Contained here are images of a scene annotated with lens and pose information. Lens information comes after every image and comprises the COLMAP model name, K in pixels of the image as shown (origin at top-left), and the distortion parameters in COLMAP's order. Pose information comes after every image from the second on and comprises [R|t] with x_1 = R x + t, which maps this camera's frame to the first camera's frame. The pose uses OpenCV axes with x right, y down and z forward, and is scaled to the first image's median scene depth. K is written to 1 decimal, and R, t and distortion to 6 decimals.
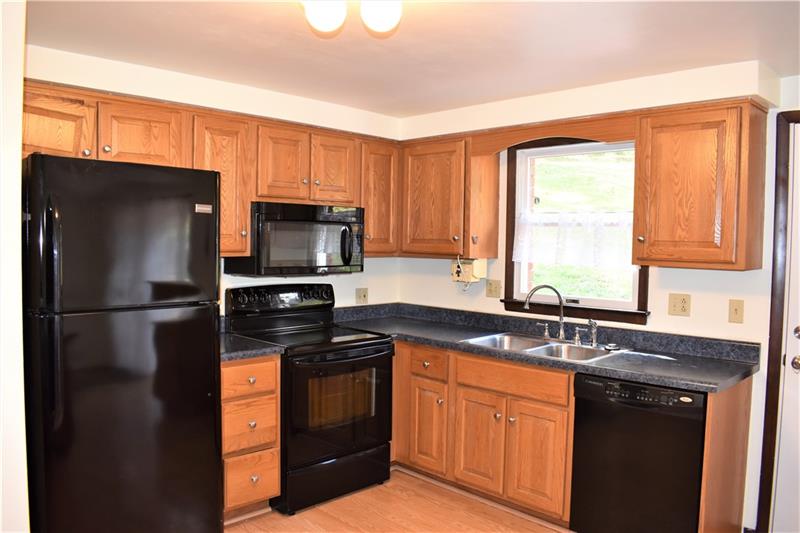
lens RADIAL K [[635.2, 0, 407.7], [0, 635.2, 263.7], [0, 0, 1]] dist [-0.063703, -0.007191]
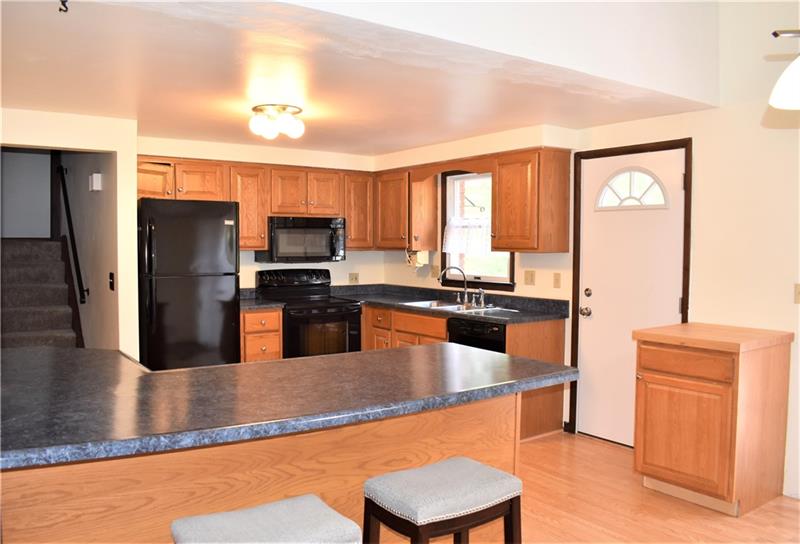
lens RADIAL K [[664.8, 0, 396.3], [0, 664.8, 269.8], [0, 0, 1]] dist [-0.088055, 0.003930]
pose [[0.984010, -0.007580, -0.177954, 0.377312], [0.007599, 0.999971, -0.000573, 0.042156], [0.177953, -0.000788, 0.984039, -0.611707]]
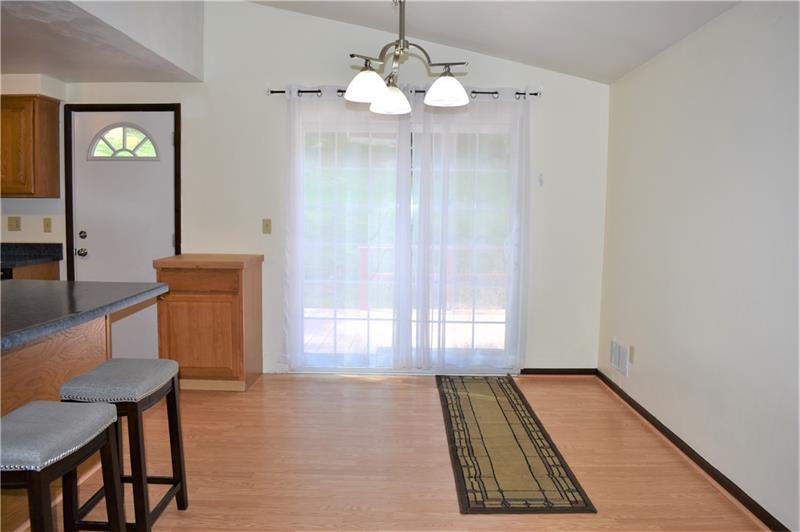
lens RADIAL K [[635.2, 0, 396.9], [0, 635.2, 260.3], [0, 0, 1]] dist [-0.063703, -0.007191]
pose [[0.723786, -0.064583, 0.686996, 0.058388], [0.026776, 0.997489, 0.065563, 0.075882], [-0.689505, -0.029058, 0.723698, -0.711785]]
